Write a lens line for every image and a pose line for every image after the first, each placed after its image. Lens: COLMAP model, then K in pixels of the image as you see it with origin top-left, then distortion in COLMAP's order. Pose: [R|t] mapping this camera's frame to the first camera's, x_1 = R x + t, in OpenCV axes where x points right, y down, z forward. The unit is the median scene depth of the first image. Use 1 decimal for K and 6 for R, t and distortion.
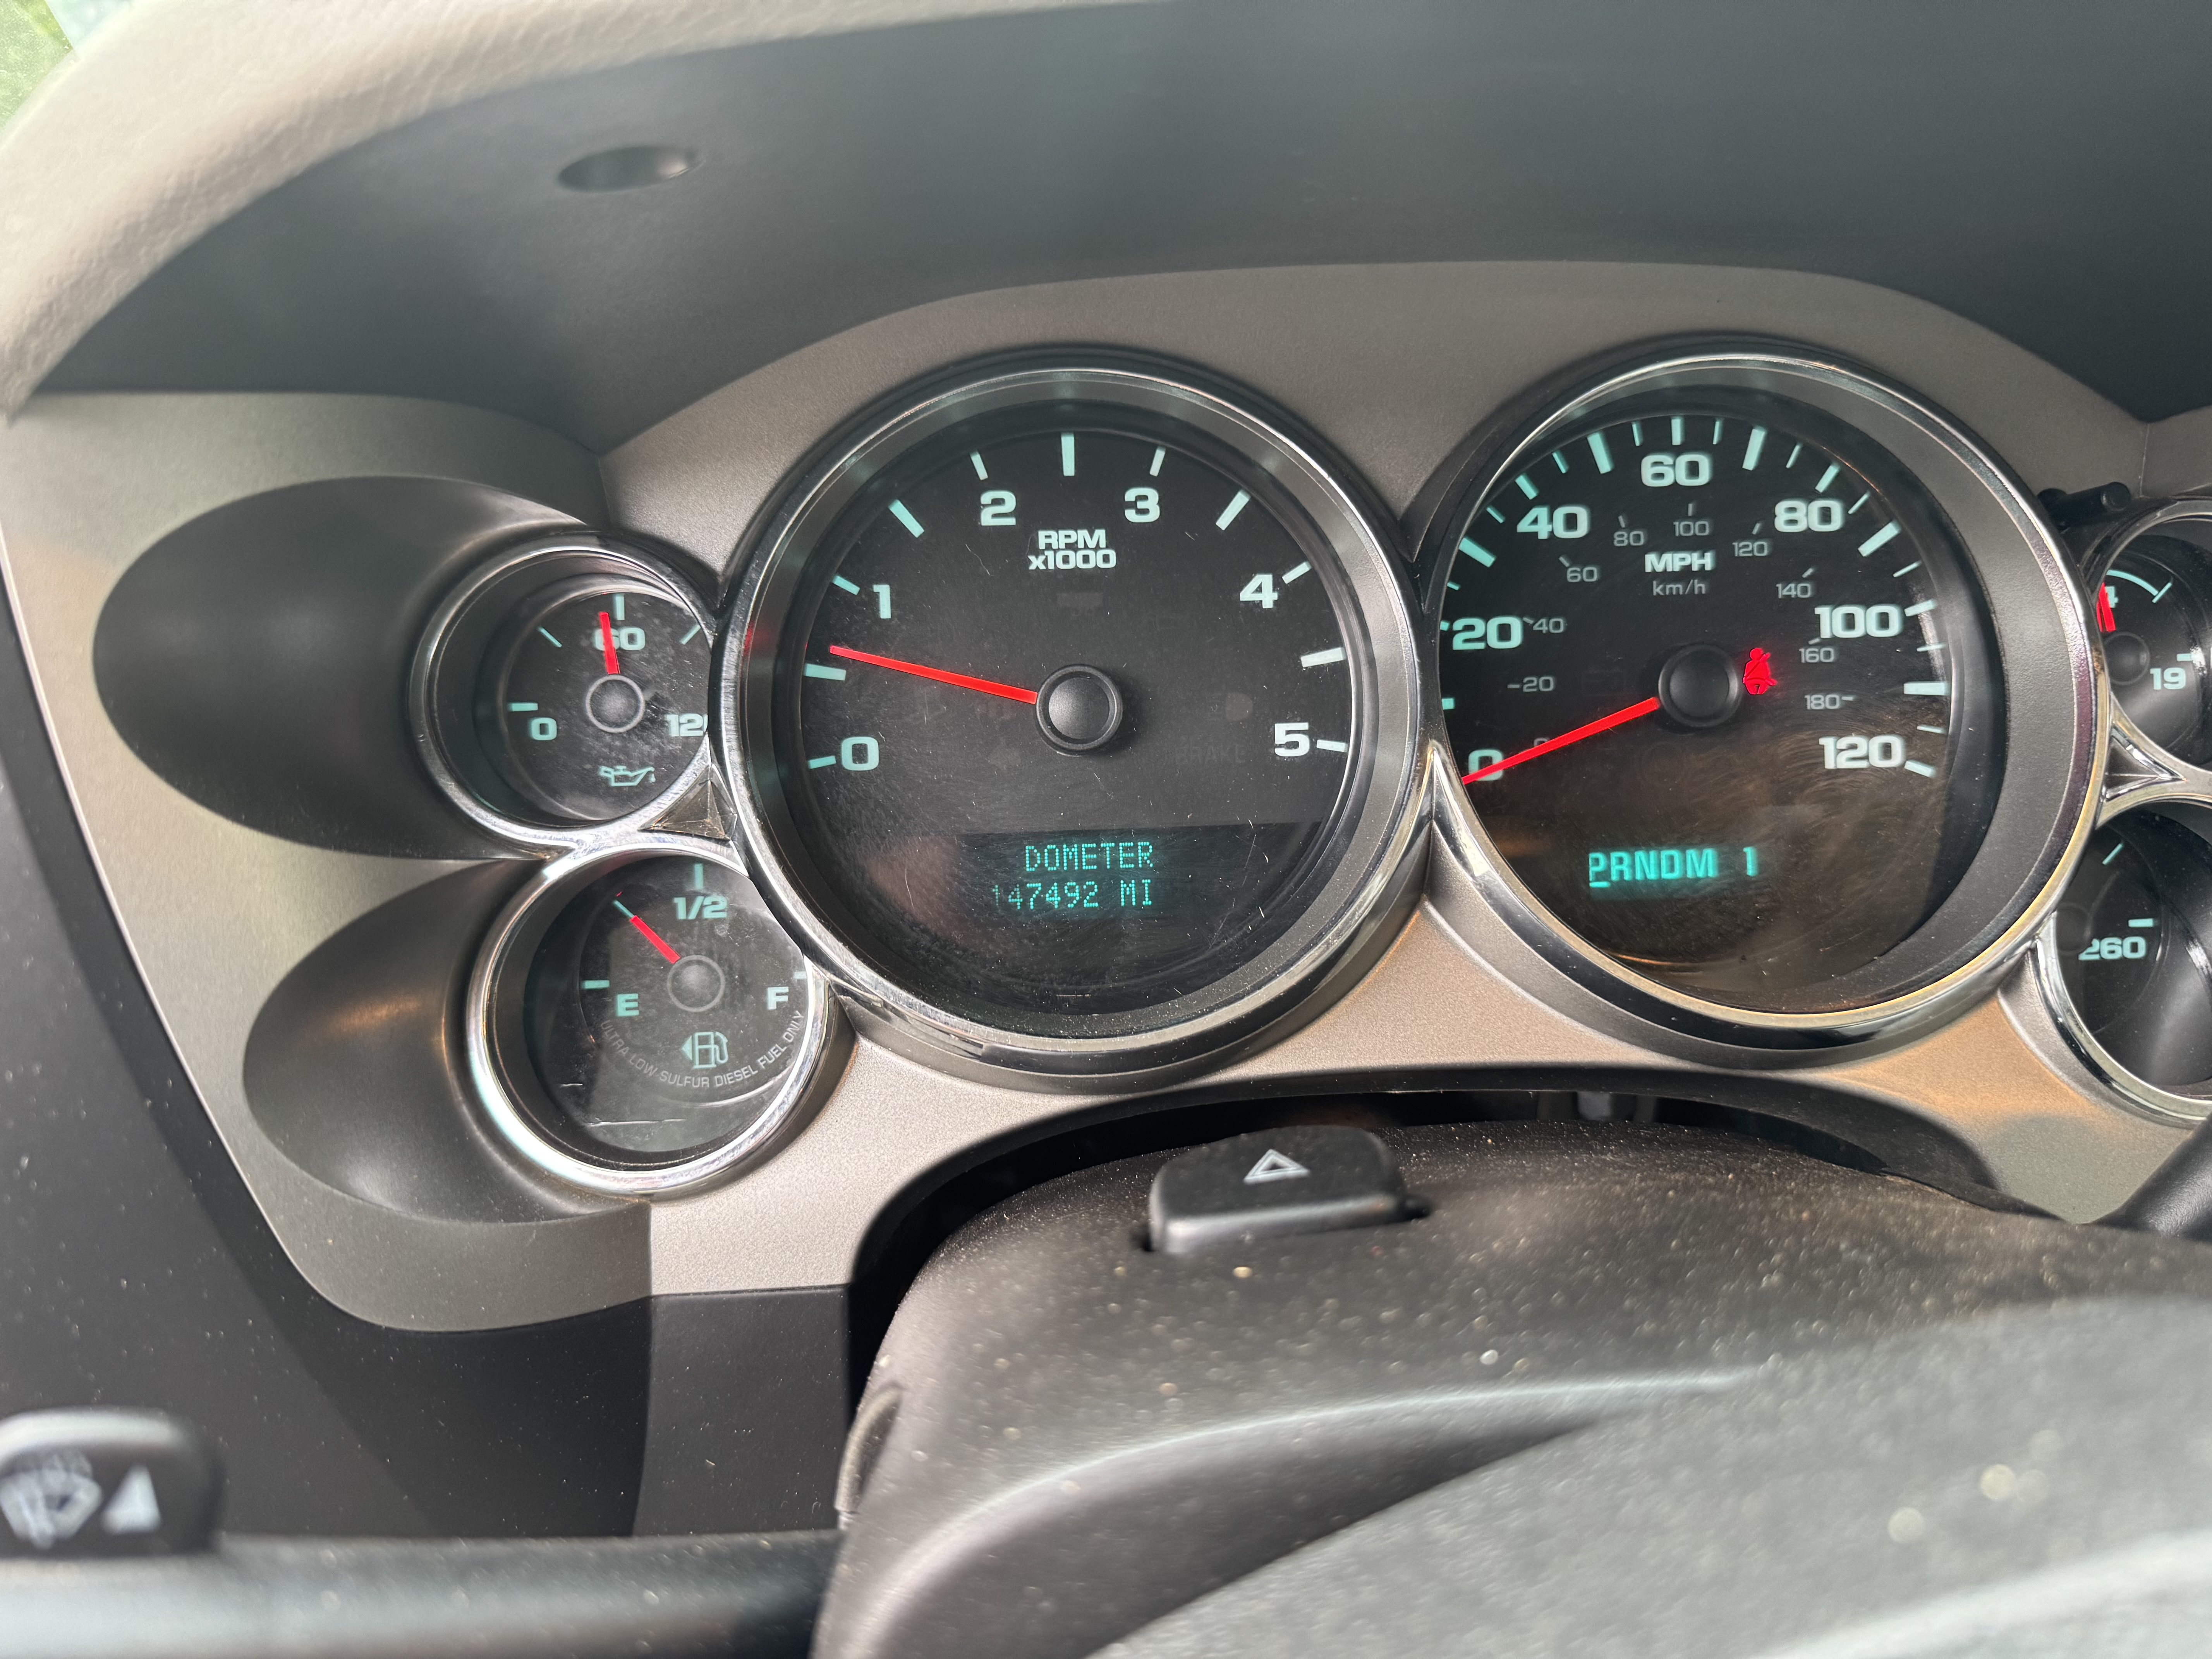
lens RADIAL K [[1554.8, 0, 1108.3], [0, 1554.8, 834.7], [0, 0, 1]] dist [-0.001260, -0.010585]
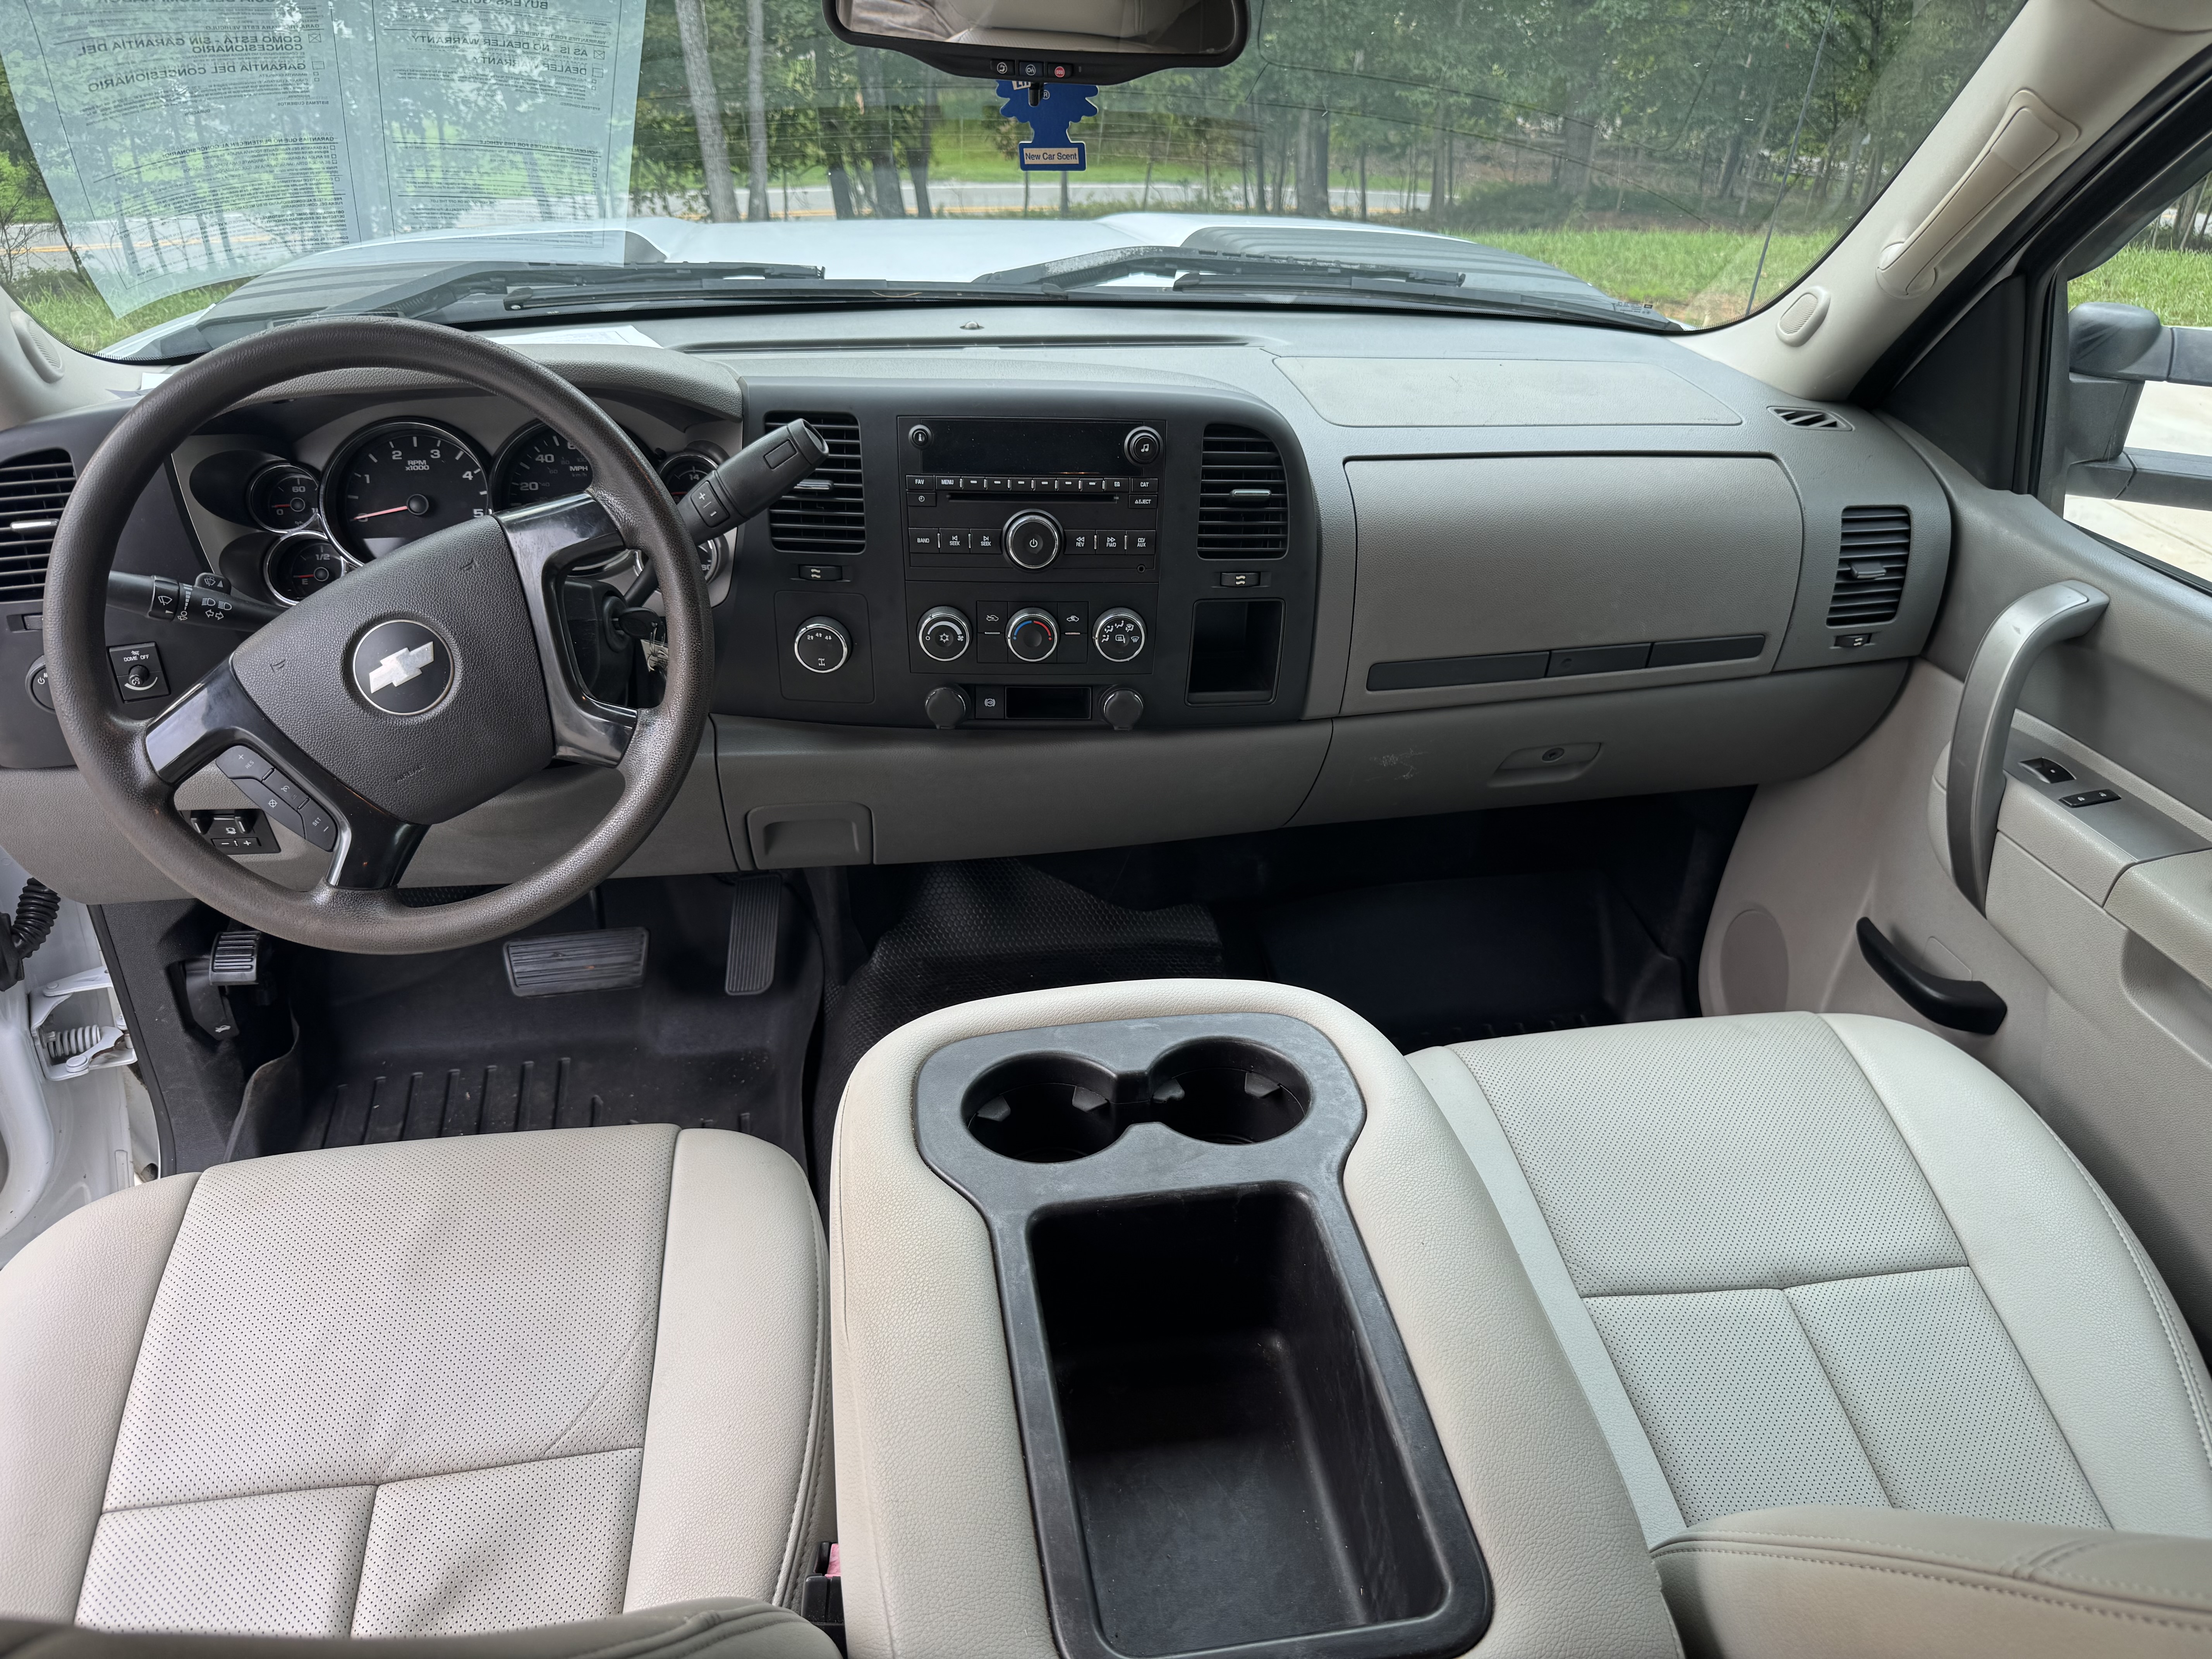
lens RADIAL K [[1554.8, 0, 1104.1], [0, 1554.8, 817.6], [0, 0, 1]] dist [-0.001260, -0.010585]
pose [[0.993265, -0.035552, 0.110278, 1.256499], [0.034411, 0.999333, 0.012233, 0.731585], [-0.110639, -0.008356, 0.993826, -3.162094]]
